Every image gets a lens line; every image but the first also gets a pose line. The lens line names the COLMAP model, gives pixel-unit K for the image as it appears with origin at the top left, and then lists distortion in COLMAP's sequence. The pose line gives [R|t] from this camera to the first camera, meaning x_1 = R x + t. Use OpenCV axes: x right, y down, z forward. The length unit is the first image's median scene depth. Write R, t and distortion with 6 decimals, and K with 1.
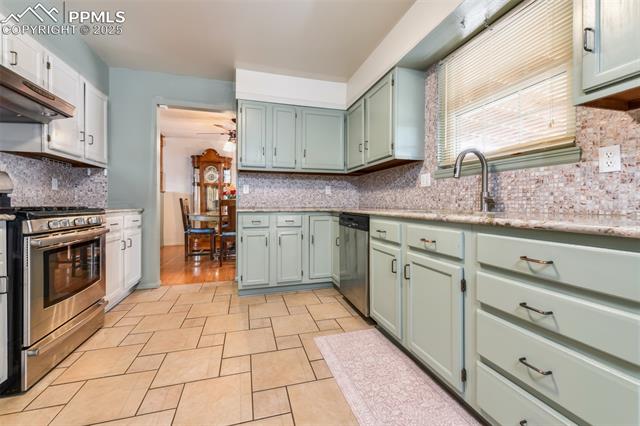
lens RADIAL K [[258.2, 0, 316.0], [0, 258.2, 205.0], [0, 0, 1]] dist [0.002025, 0.000019]
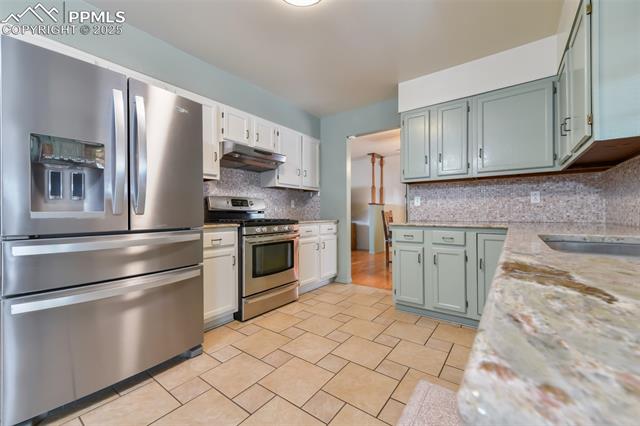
lens RADIAL K [[256.2, 0, 318.9], [0, 256.2, 210.7], [0, 0, 1]] dist [0.001409, 0.000048]
pose [[0.608865, -0.011169, -0.793195, 0.320518], [0.000720, 0.999908, -0.013527, -0.016829], [0.793273, 0.007665, 0.608818, 0.156492]]
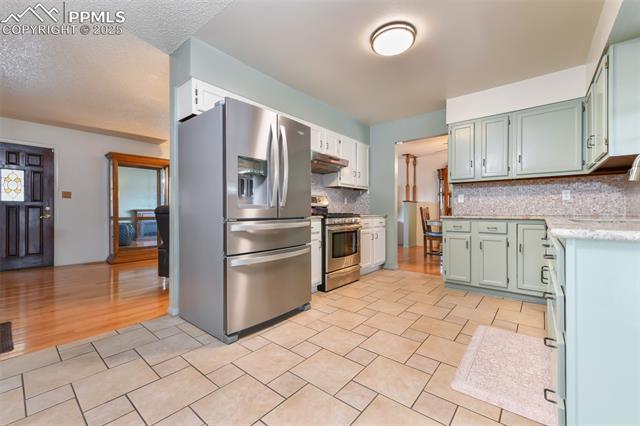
lens RADIAL K [[261.9, 0, 318.9], [0, 261.9, 210.8], [0, 0, 1]] dist [0.002249, -0.000095]
pose [[0.563878, -0.003471, -0.825851, 0.398703], [-0.002835, 0.999977, -0.006138, 0.001380], [0.825853, 0.005802, 0.563855, -0.198247]]
